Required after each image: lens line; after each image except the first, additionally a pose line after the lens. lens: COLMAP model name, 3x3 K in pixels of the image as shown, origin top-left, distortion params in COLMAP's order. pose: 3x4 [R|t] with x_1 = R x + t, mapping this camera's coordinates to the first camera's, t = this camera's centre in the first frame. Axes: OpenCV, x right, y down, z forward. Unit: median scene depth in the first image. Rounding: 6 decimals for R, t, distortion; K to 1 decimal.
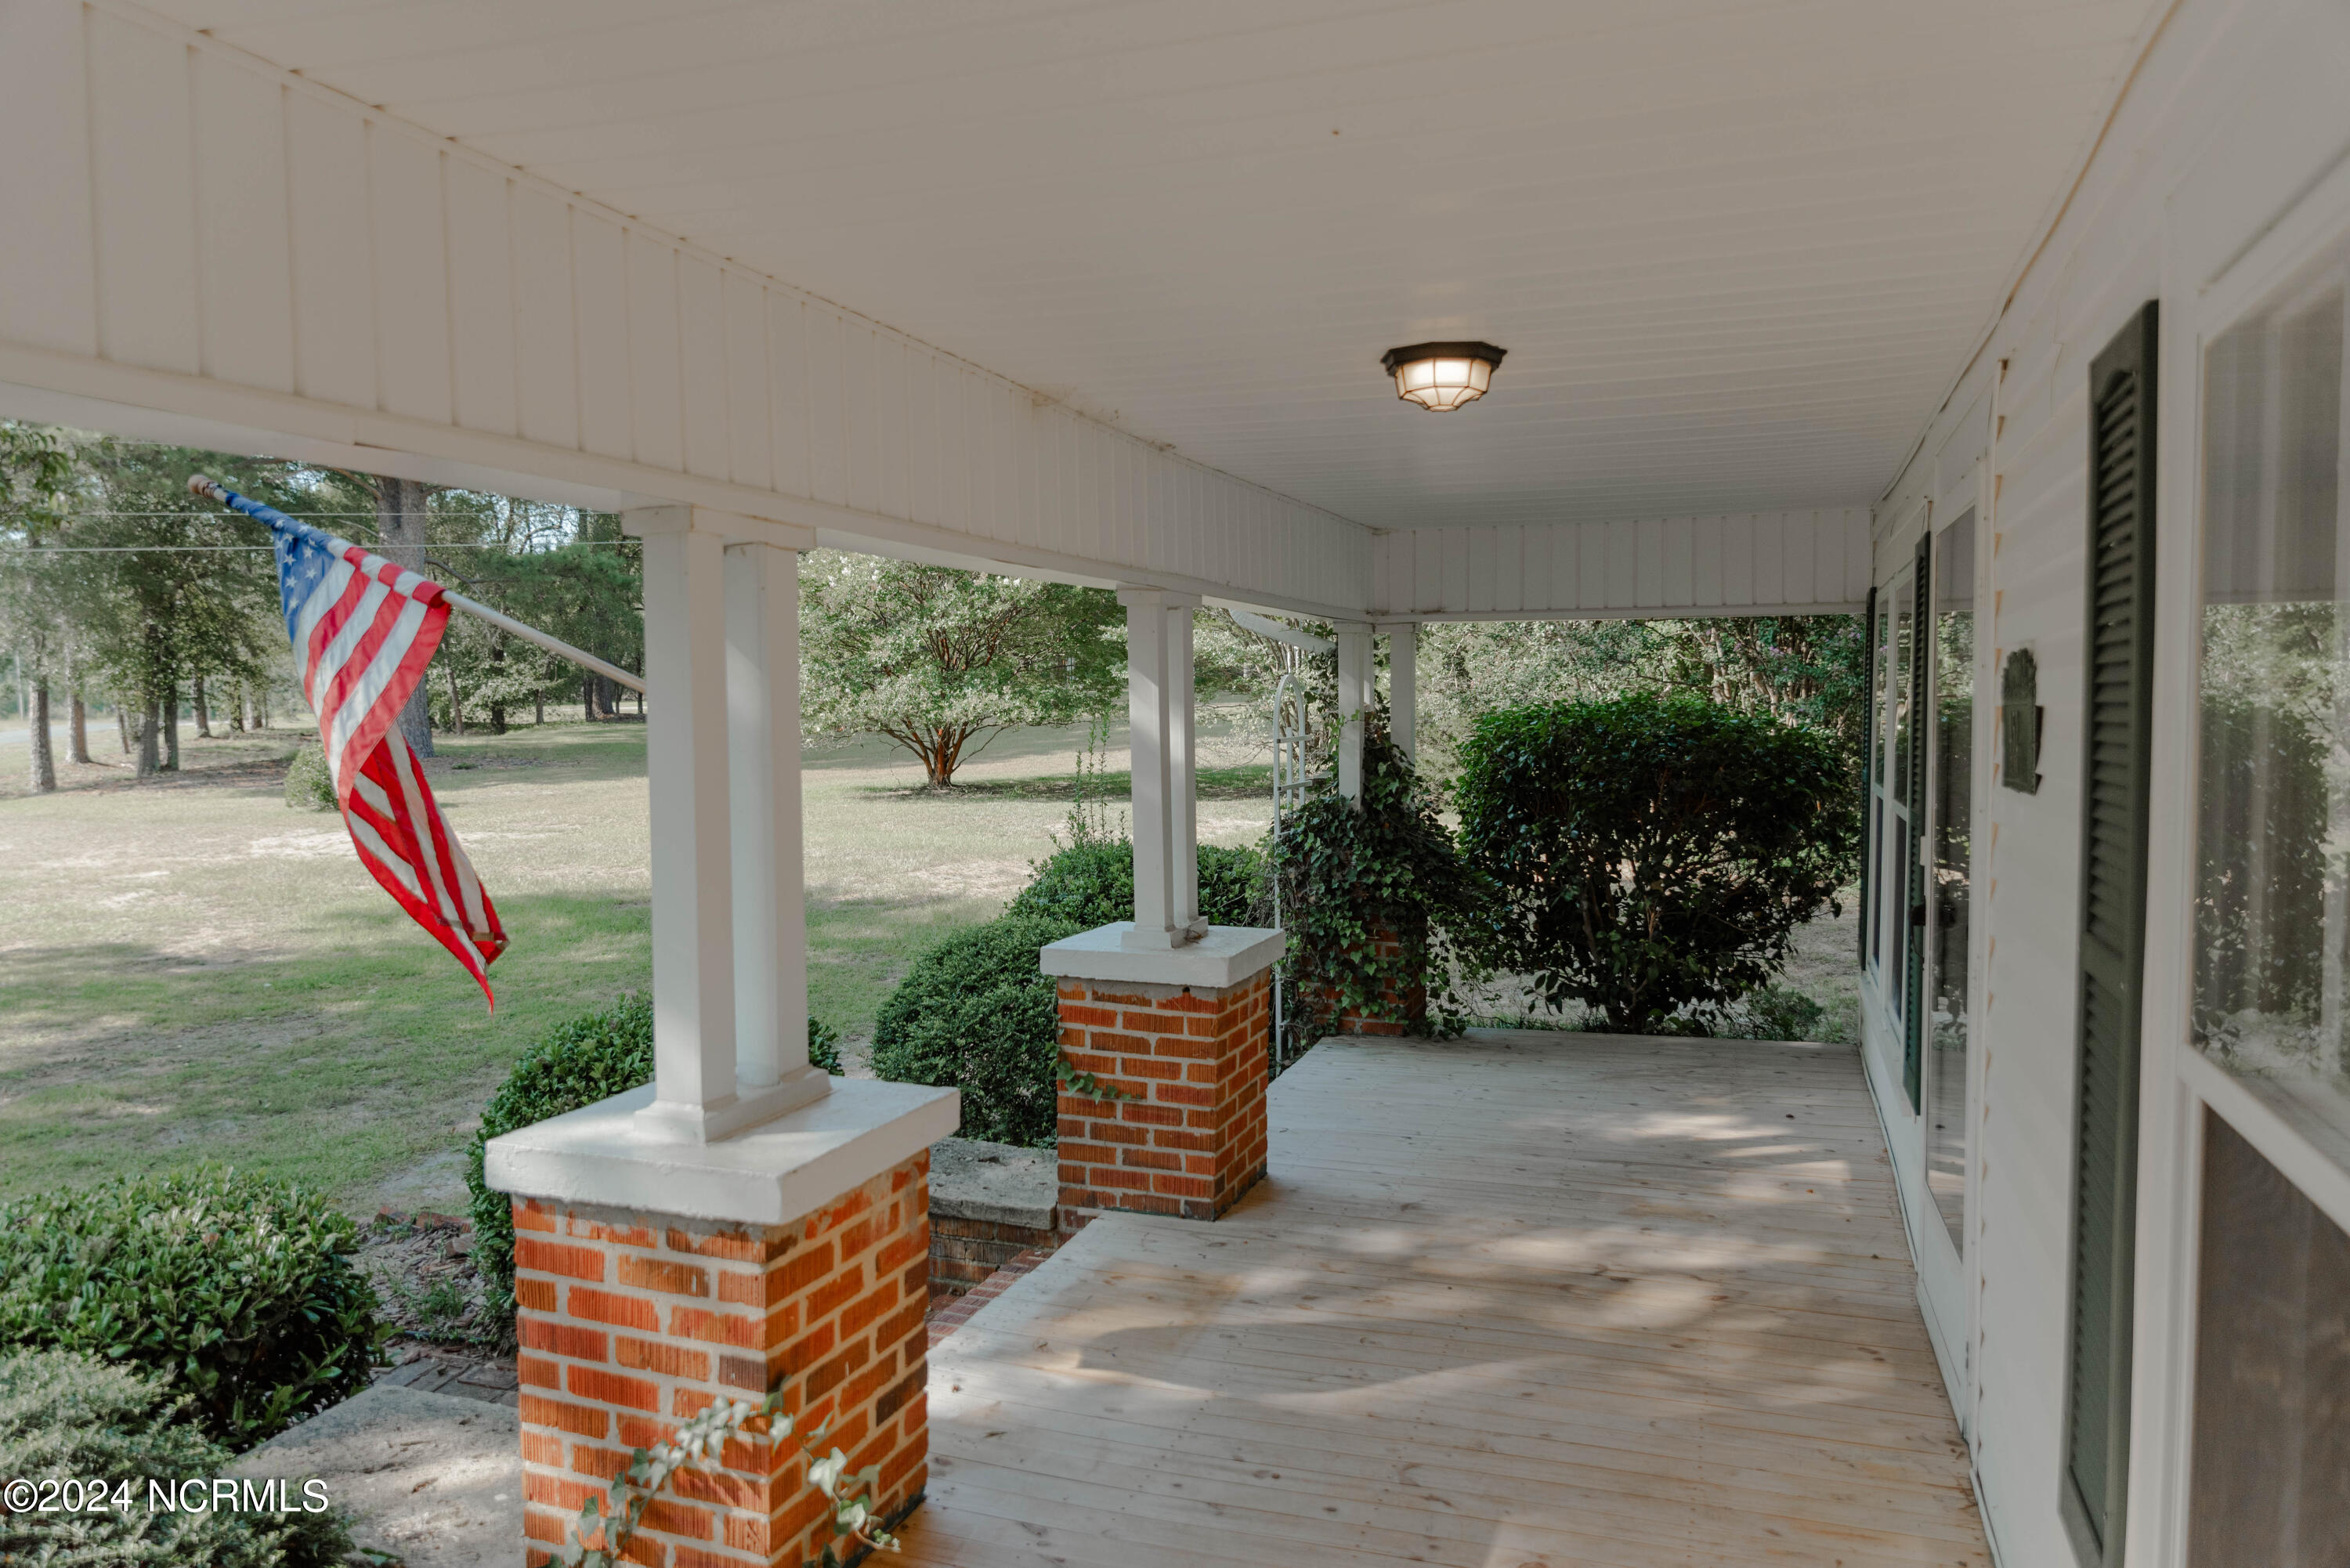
lens RADIAL K [[1579.6, 0, 1177.9], [0, 1579.6, 790.0], [0, 0, 1]] dist [-0.003393, 0.001117]
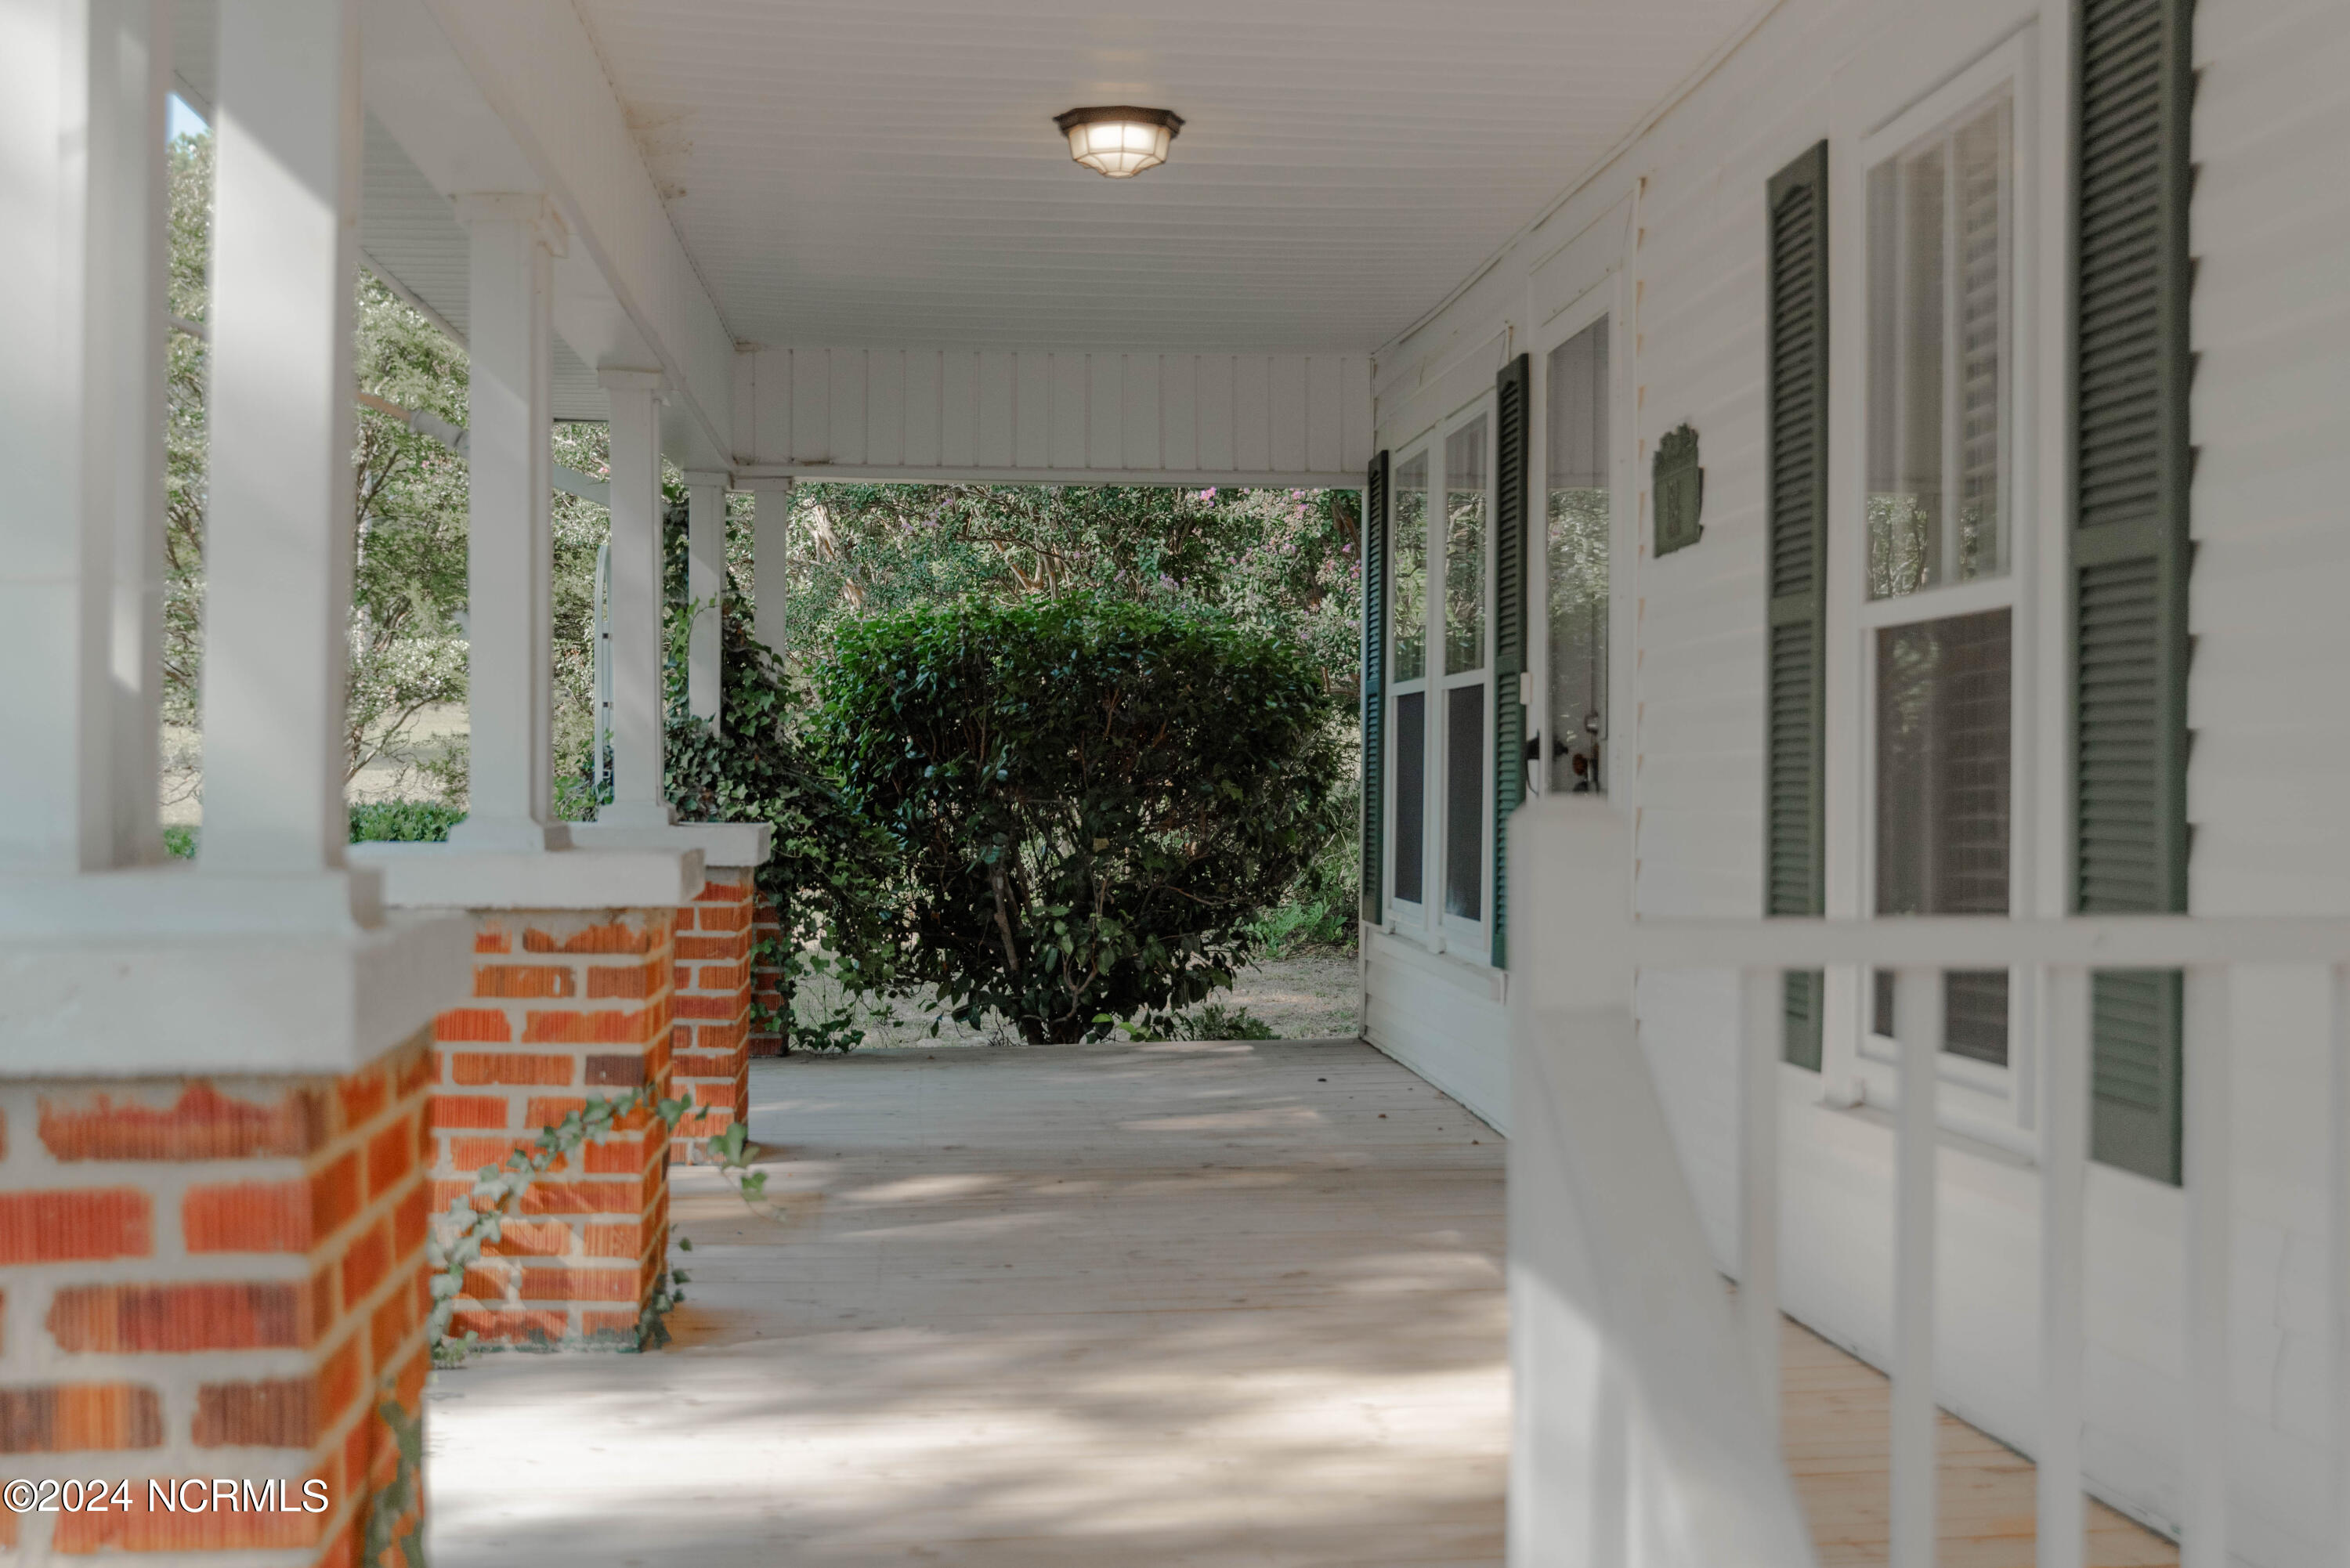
lens RADIAL K [[3129.9, 0, 1175.5], [0, 3129.9, 783.4], [0, 0, 1]] dist [-0.046523, 0.000000]
pose [[0.902939, 0.013688, 0.429551, -0.451380], [0.011849, 0.998320, -0.056719, 0.173182], [-0.429606, 0.056303, 0.901259, -0.515300]]
